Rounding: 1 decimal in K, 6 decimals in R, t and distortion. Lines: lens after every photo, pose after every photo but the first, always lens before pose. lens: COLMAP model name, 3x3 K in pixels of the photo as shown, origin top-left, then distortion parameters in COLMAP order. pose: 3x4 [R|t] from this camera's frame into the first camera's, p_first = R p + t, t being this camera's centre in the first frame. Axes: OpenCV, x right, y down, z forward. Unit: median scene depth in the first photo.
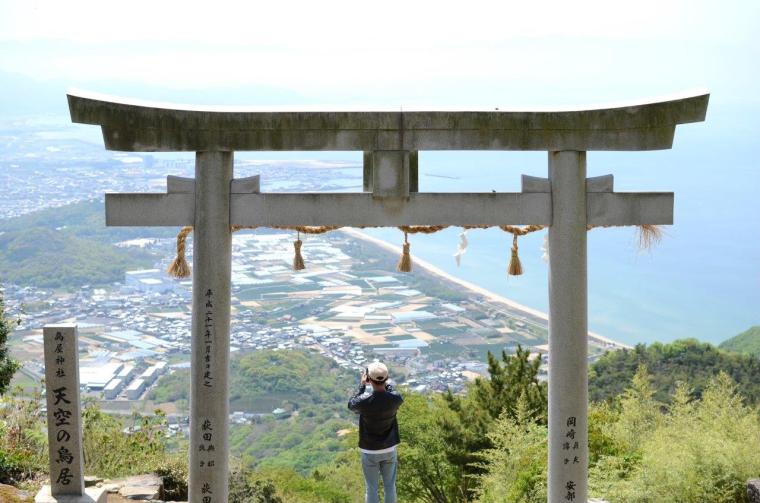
lens RADIAL K [[1212.0, 0, 380.0], [0, 1212.0, 251.5], [0, 0, 1]] dist [-0.196965, -0.018422]
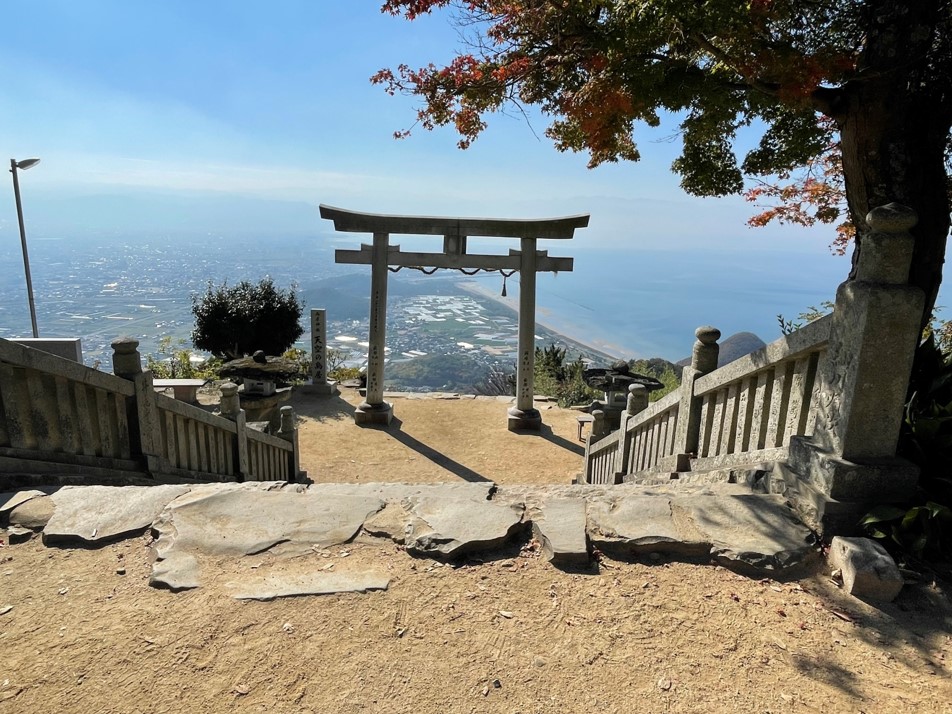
lens RADIAL K [[615.9, 0, 476.0], [0, 615.9, 357.0], [0, 0, 1]] dist [0.002819, 0.000116]
pose [[0.998417, 0.043279, -0.035916, 0.105471], [-0.040185, 0.995755, 0.082803, 0.052834], [0.039347, -0.081229, 0.995918, -0.233114]]
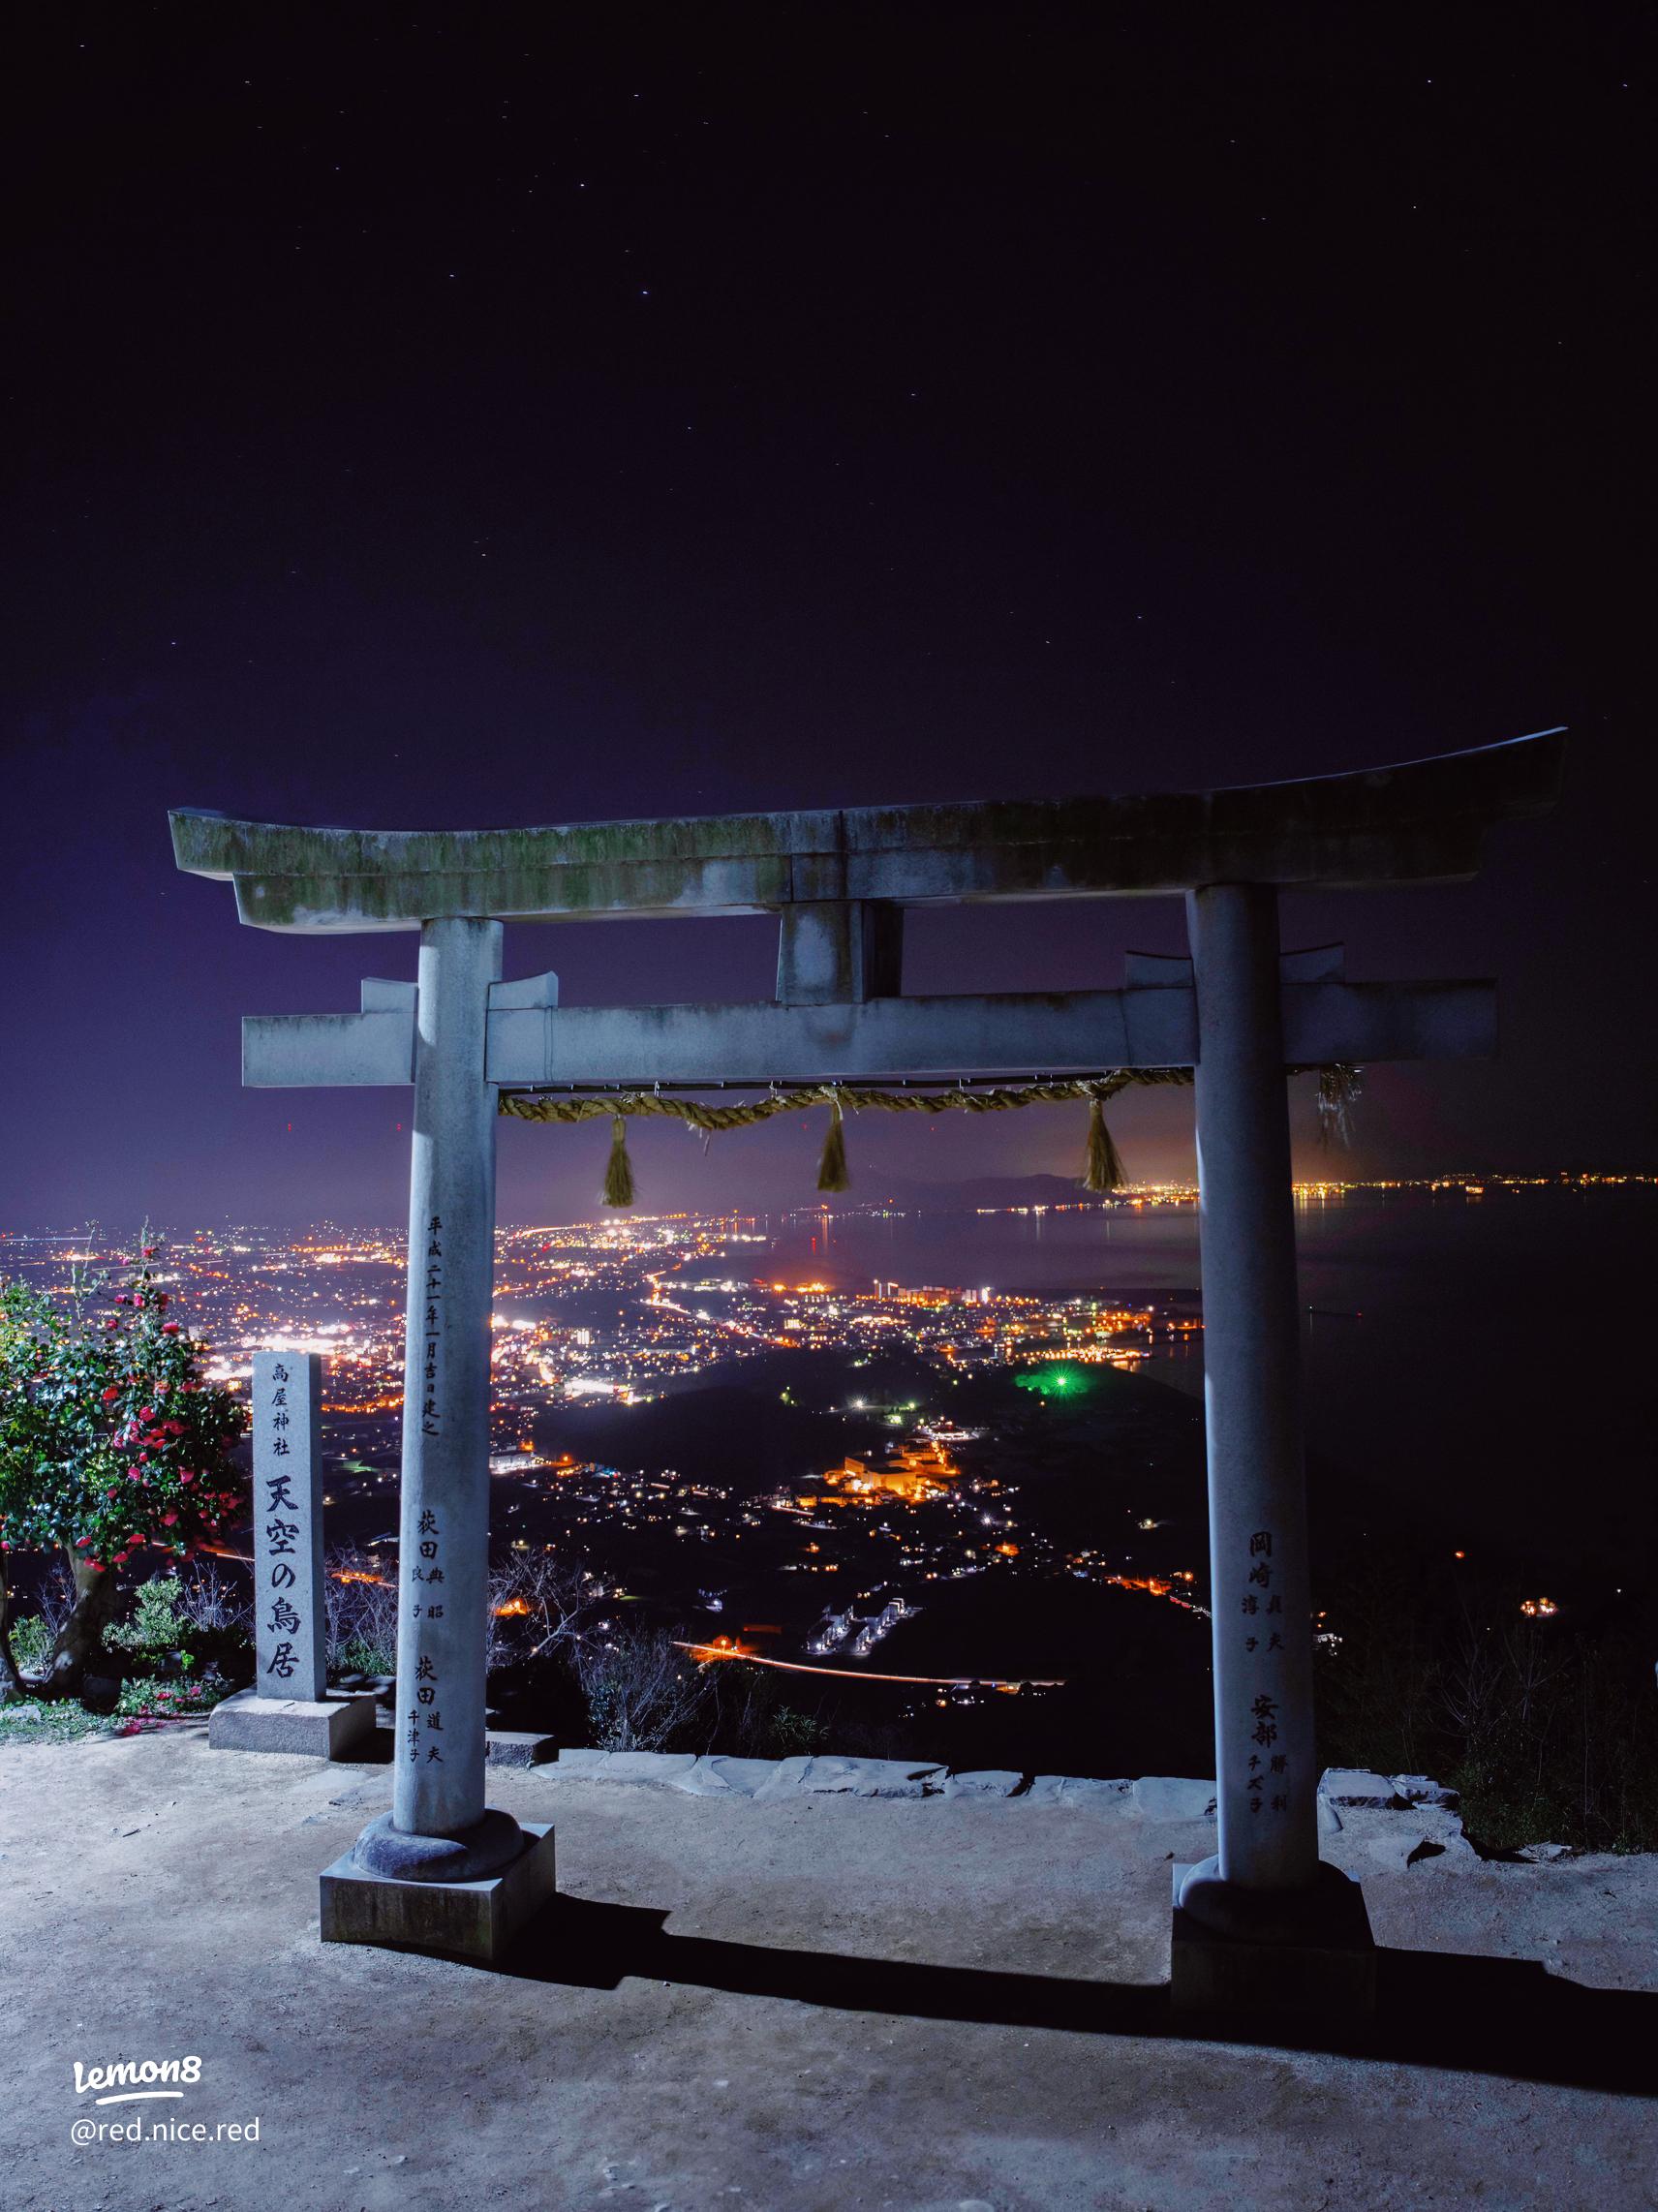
lens RADIAL K [[1821.7, 0, 829.0], [0, 1821.7, 1106.0], [0, 0, 1]] dist [-0.114976, 0.000470]
pose [[0.976253, -0.017448, -0.215931, 0.153212], [-0.020228, 0.985055, -0.171048, 0.104498], [0.215689, 0.171354, 0.961310, 0.362959]]
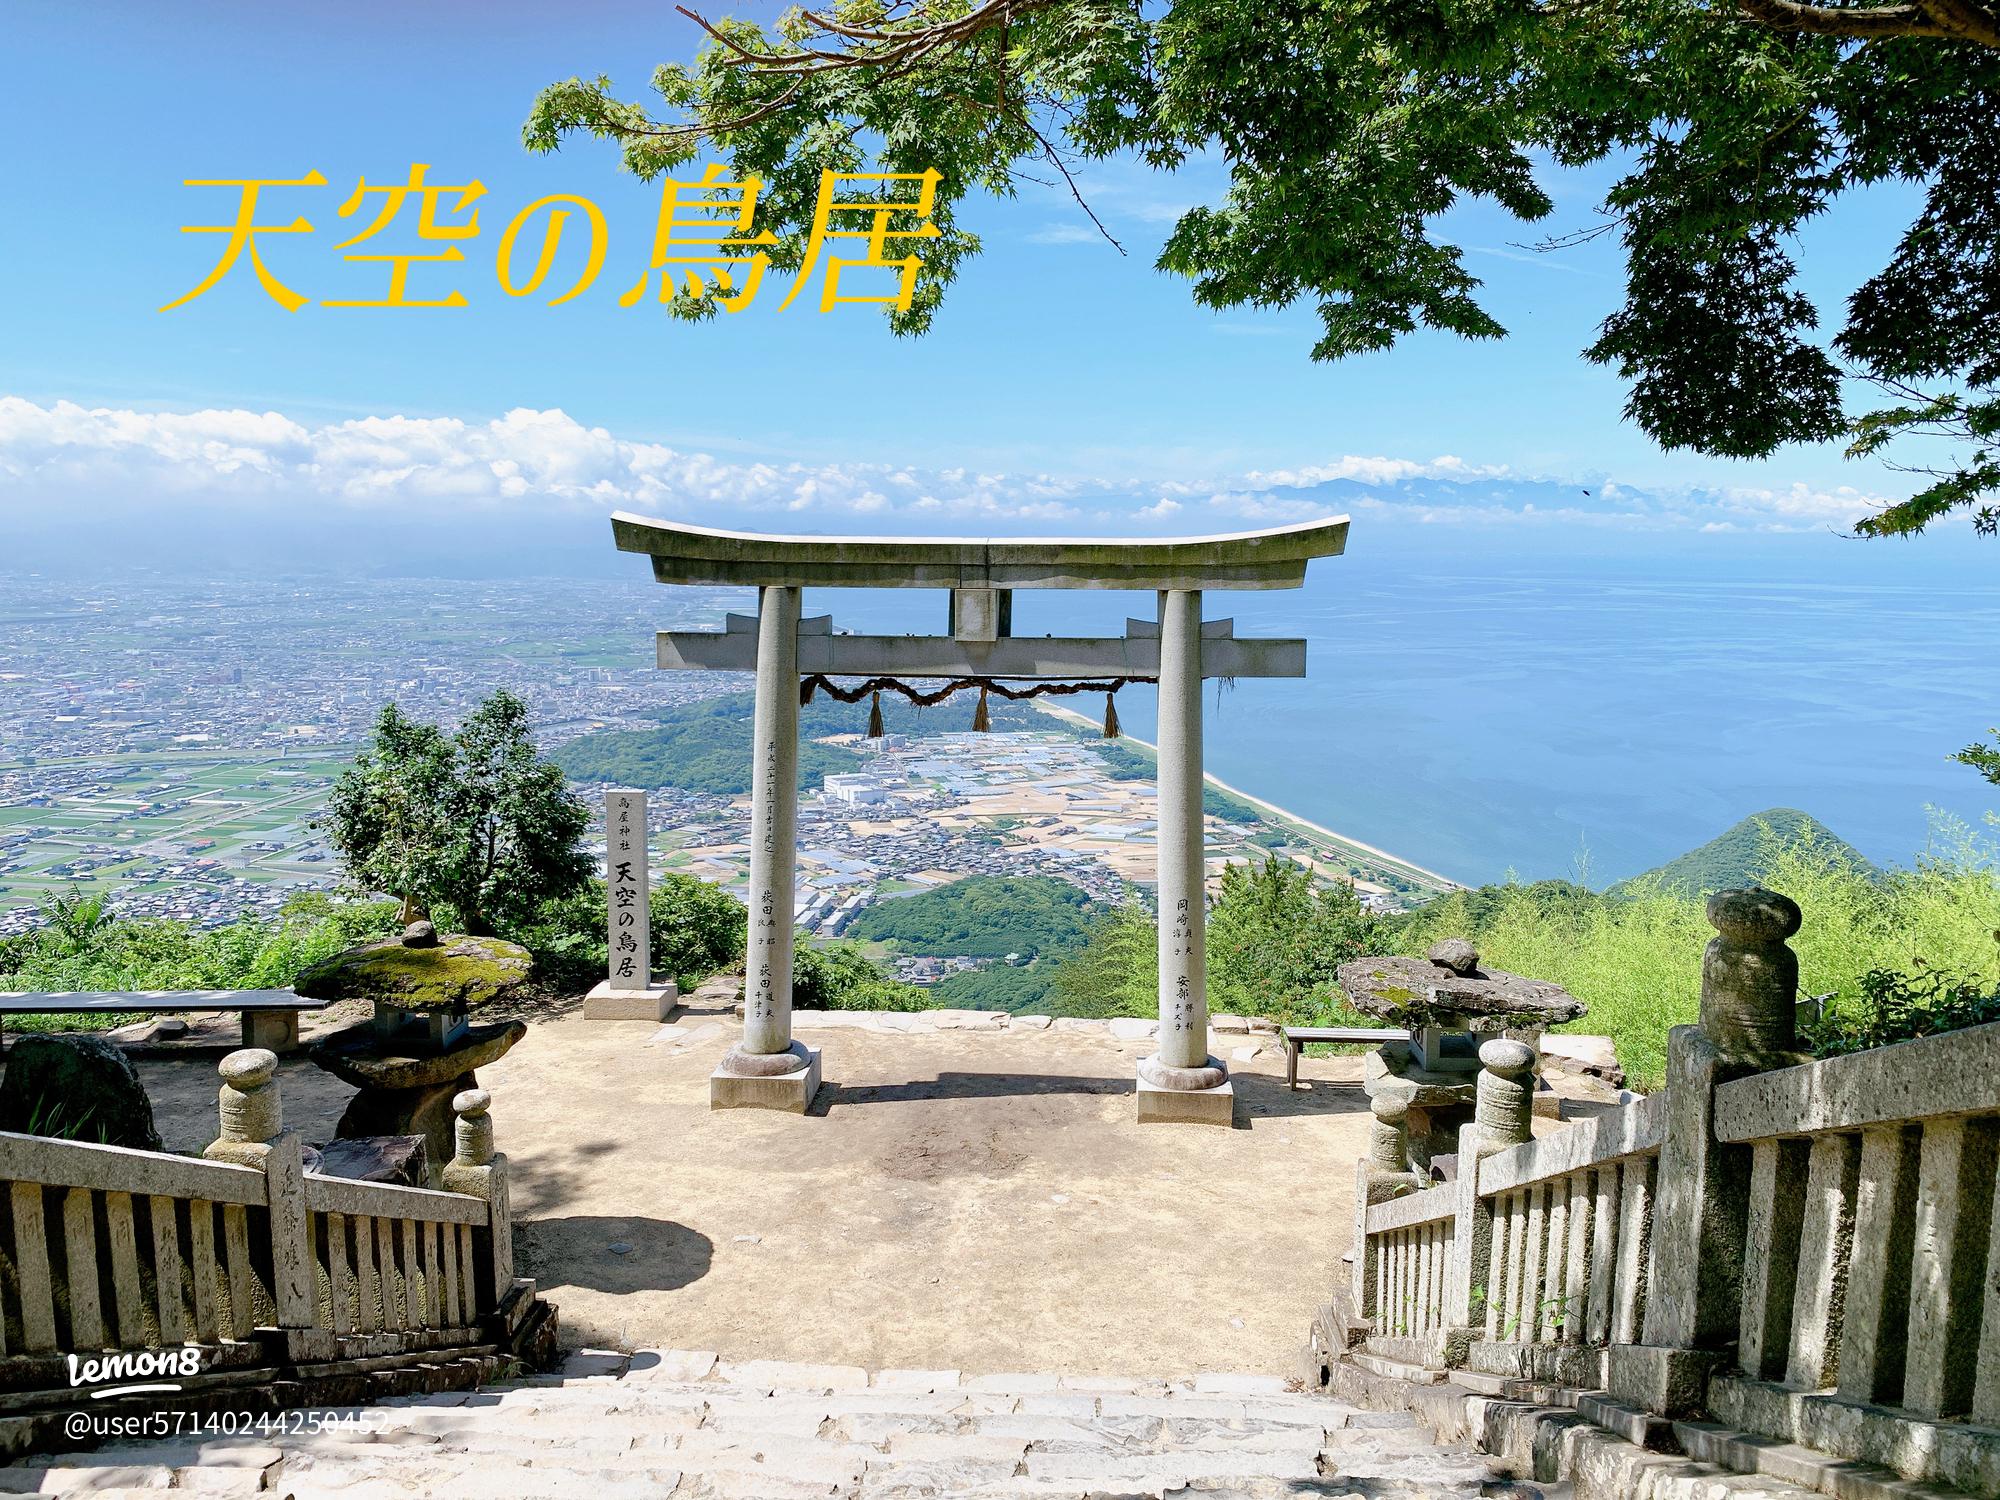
lens RADIAL K [[1531.4, 0, 1000.0], [0, 1531.4, 750.0], [0, 0, 1]] dist [0.047758, -0.002953]
pose [[0.995319, 0.018854, -0.094784, 0.133112], [-0.019147, 0.999814, -0.002186, 0.036395], [0.094725, 0.003991, 0.995495, -0.106925]]
